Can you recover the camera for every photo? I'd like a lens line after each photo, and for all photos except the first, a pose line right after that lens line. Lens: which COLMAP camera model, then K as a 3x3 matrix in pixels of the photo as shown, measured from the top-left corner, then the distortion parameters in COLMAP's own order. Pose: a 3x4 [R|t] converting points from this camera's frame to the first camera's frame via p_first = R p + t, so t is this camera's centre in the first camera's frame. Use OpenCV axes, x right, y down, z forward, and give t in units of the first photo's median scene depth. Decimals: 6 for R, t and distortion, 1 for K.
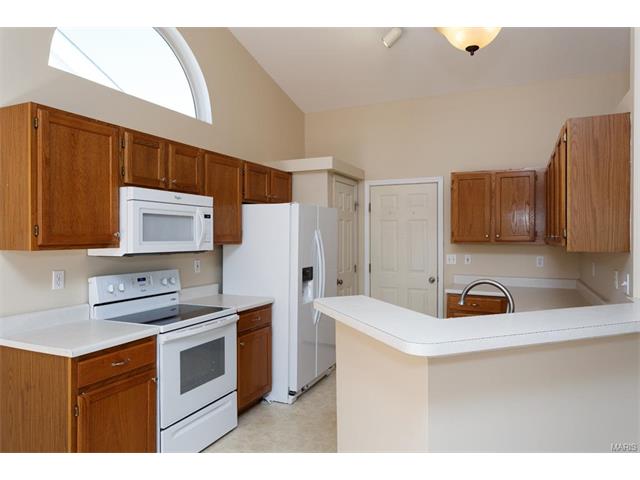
lens RADIAL K [[430.1, 0, 321.1], [0, 430.1, 236.9], [0, 0, 1]] dist [-0.005474, 0.000051]
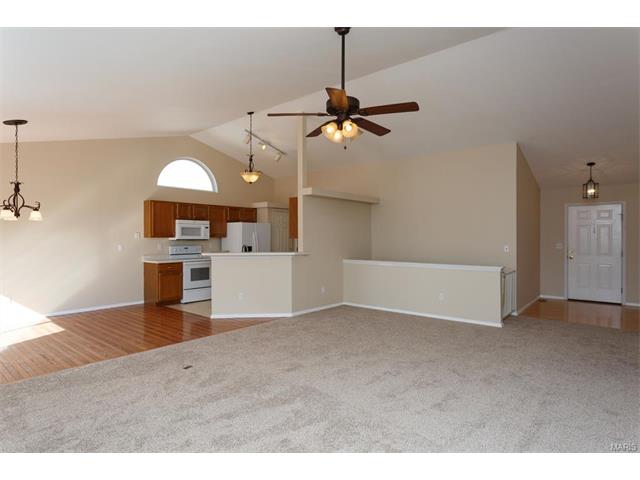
lens RADIAL K [[361.6, 0, 318.9], [0, 361.6, 240.8], [0, 0, 1]] dist [-0.013212, 0.000528]
pose [[0.959149, 0.004170, -0.282872, 1.171989], [-0.003256, 0.999988, 0.003701, 0.030326], [0.282884, -0.002628, 0.959151, -1.164561]]
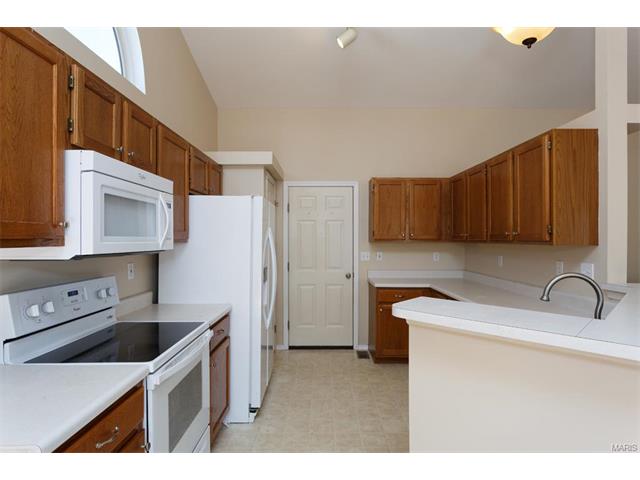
lens RADIAL K [[361.6, 0, 323.5], [0, 361.6, 238.7], [0, 0, 1]] dist [-0.013212, 0.000528]
pose [[0.904903, -0.000251, 0.425617, -0.284818], [0.001569, 0.999995, -0.002746, 0.013301], [-0.425614, 0.003153, 0.904899, 0.295042]]
